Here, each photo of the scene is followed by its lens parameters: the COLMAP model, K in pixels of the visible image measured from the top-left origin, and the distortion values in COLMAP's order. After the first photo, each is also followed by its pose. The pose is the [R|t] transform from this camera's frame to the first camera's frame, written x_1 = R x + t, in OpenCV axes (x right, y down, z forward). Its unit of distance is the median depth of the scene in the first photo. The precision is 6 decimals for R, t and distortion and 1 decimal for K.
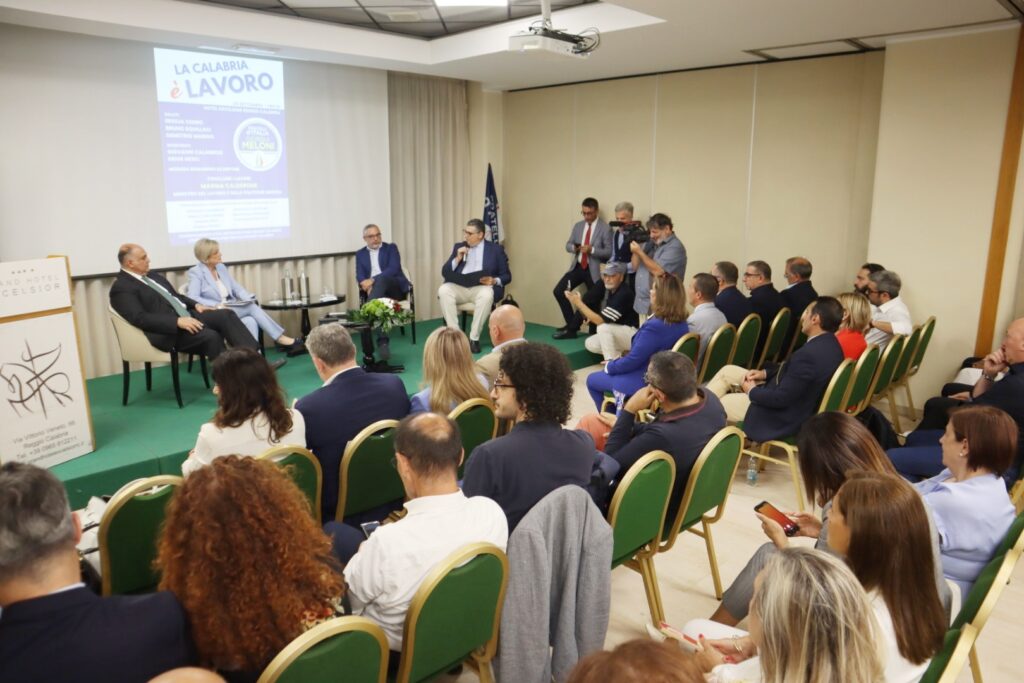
lens RADIAL K [[722.0, 0, 512.0], [0, 722.0, 341.5], [0, 0, 1]] dist [-0.165907, 0.162006]
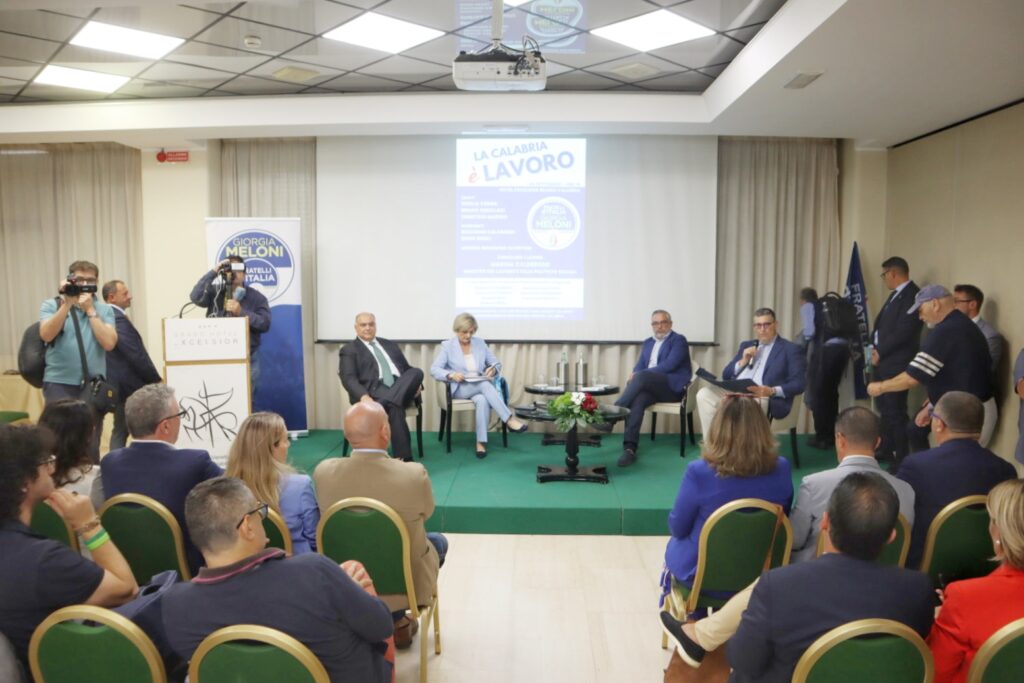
lens RADIAL K [[722.0, 0, 512.0], [0, 722.0, 341.5], [0, 0, 1]] dist [-0.165907, 0.162006]
pose [[0.686147, 0.067067, -0.724365, 0.346756], [-0.159811, 0.985313, -0.060152, -0.049828], [0.709692, 0.157035, 0.686787, 0.304285]]
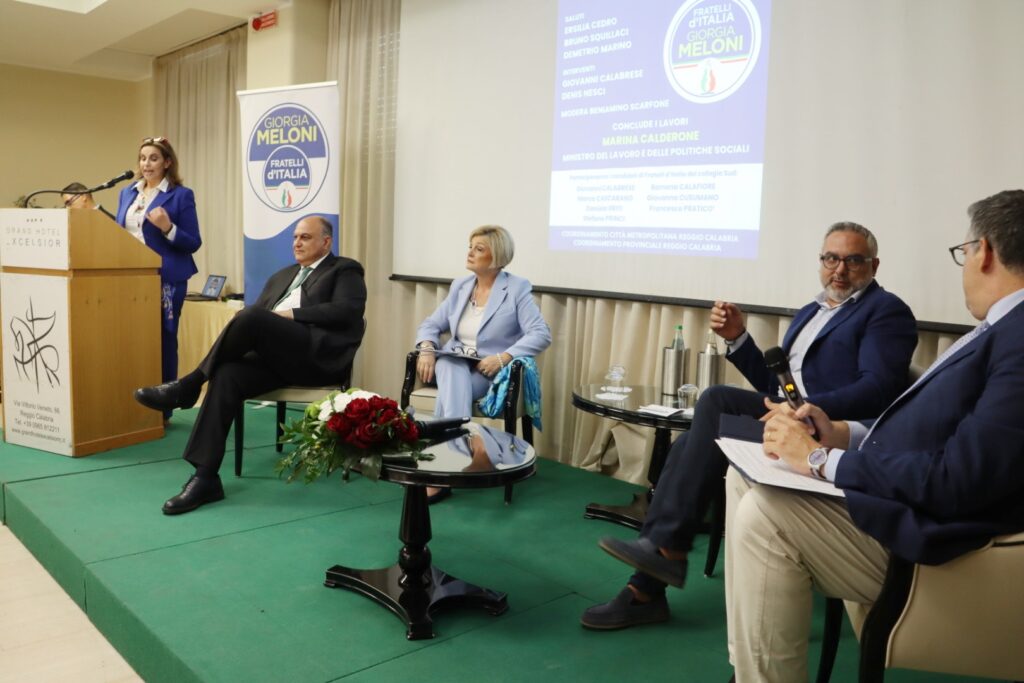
lens RADIAL K [[863.9, 0, 515.5], [0, 863.9, 315.2], [0, 0, 1]] dist [-0.098837, 0.000821]
pose [[-0.026273, 0.087780, -0.995793, 0.205579], [-0.247657, 0.964512, 0.091557, -0.136724], [0.968491, 0.249021, -0.003601, 0.951879]]
